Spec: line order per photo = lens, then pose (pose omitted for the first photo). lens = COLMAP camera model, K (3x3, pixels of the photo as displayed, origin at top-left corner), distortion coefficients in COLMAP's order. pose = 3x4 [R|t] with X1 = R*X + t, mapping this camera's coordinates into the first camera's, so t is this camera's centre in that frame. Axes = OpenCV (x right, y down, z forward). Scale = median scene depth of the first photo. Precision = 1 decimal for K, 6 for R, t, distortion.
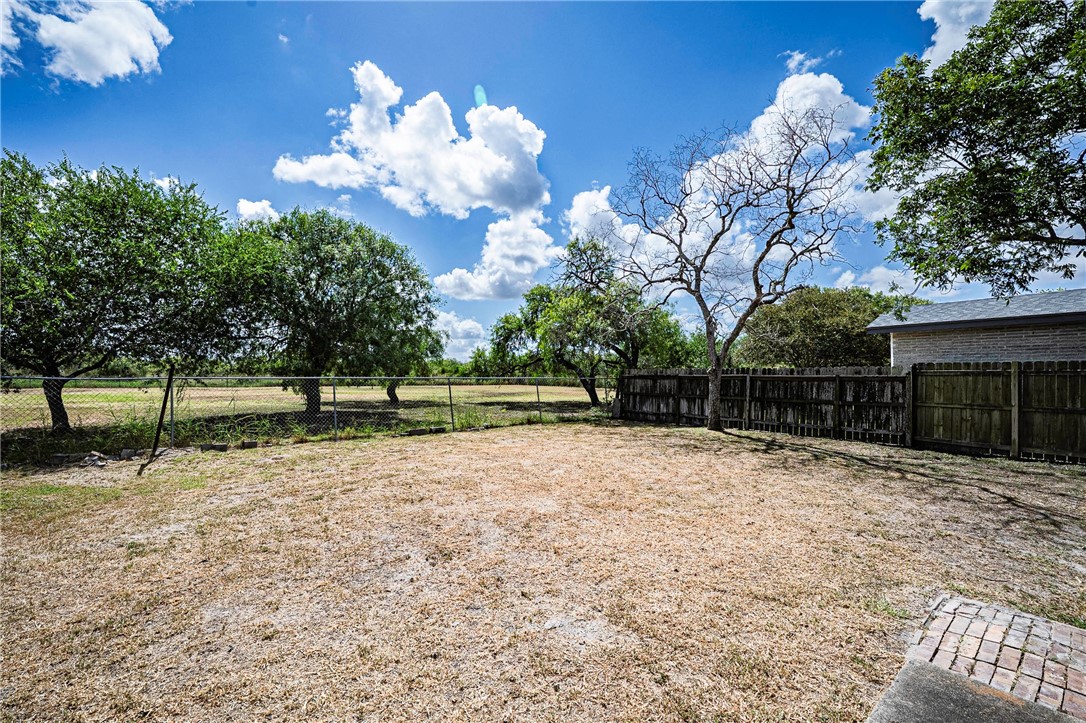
lens RADIAL K [[450.8, 0, 564.8], [0, 450.8, 359.5], [0, 0, 1]] dist [-0.005161, -0.000277]
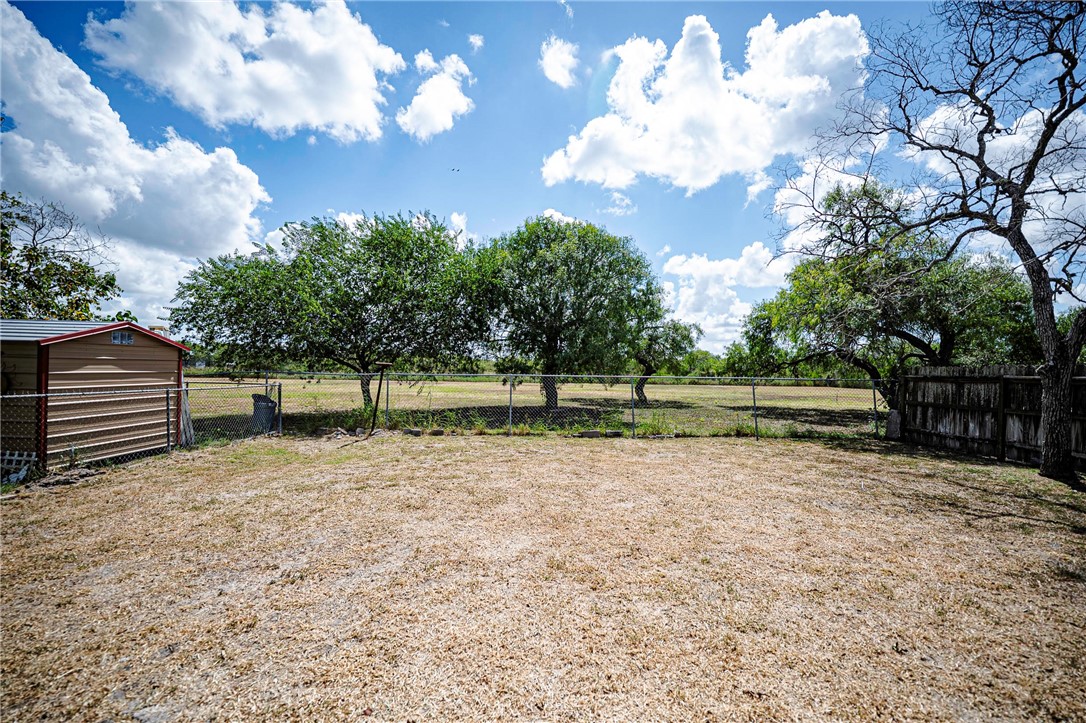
lens RADIAL K [[468.0, 0, 543.0], [0, 468.0, 361.5], [0, 0, 1]] dist [-0.017073, -0.000083]
pose [[0.773826, -0.009445, -0.633328, 0.185416], [0.014682, 0.999888, 0.003028, 0.004853], [0.633228, -0.011641, 0.773877, 0.164338]]
